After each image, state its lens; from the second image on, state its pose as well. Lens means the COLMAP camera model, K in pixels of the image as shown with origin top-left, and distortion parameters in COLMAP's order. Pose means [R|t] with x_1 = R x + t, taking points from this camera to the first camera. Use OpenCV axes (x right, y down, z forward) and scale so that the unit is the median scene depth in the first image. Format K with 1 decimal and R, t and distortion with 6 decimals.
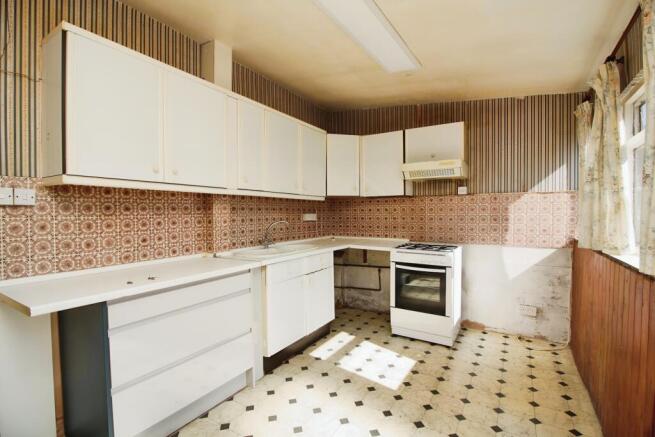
lens RADIAL K [[318.5, 0, 326.8], [0, 318.5, 216.7], [0, 0, 1]] dist [-0.016946, -0.008496]
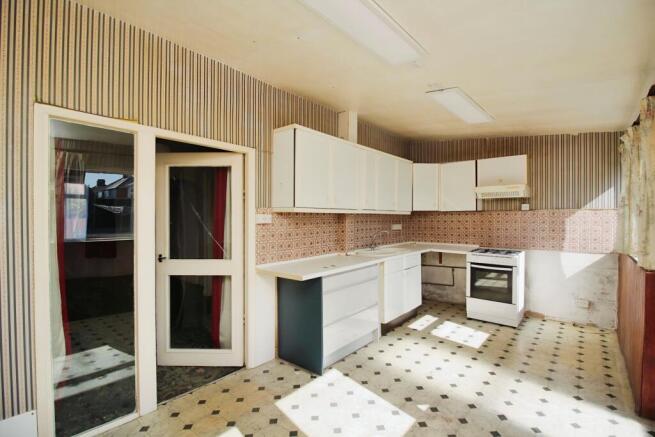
lens RADIAL K [[318.5, 0, 322.8], [0, 318.5, 219.1], [0, 0, 1]] dist [-0.016946, -0.008496]
pose [[0.987745, 0.002218, -0.156061, -0.218930], [-0.003401, 0.999967, -0.007318, -0.029757], [0.156039, 0.007759, 0.987720, -0.465698]]
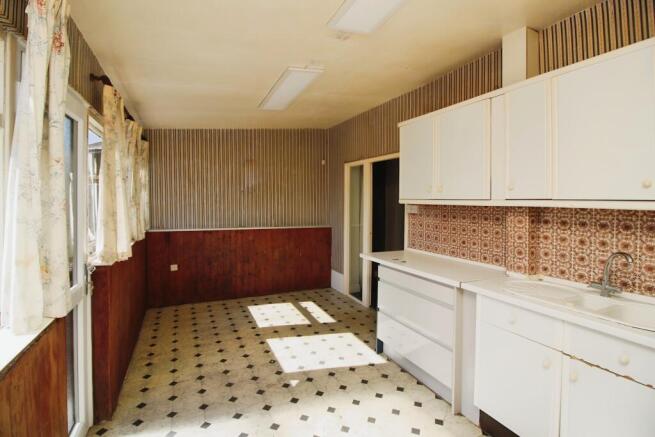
lens RADIAL K [[318.5, 0, 330.7], [0, 318.5, 198.4], [0, 0, 1]] dist [-0.016946, -0.008496]
pose [[-0.564201, -0.008643, -0.825592, 0.635873], [-0.020190, 0.999791, 0.003330, -0.078494], [0.825391, 0.018548, -0.564257, 1.032867]]
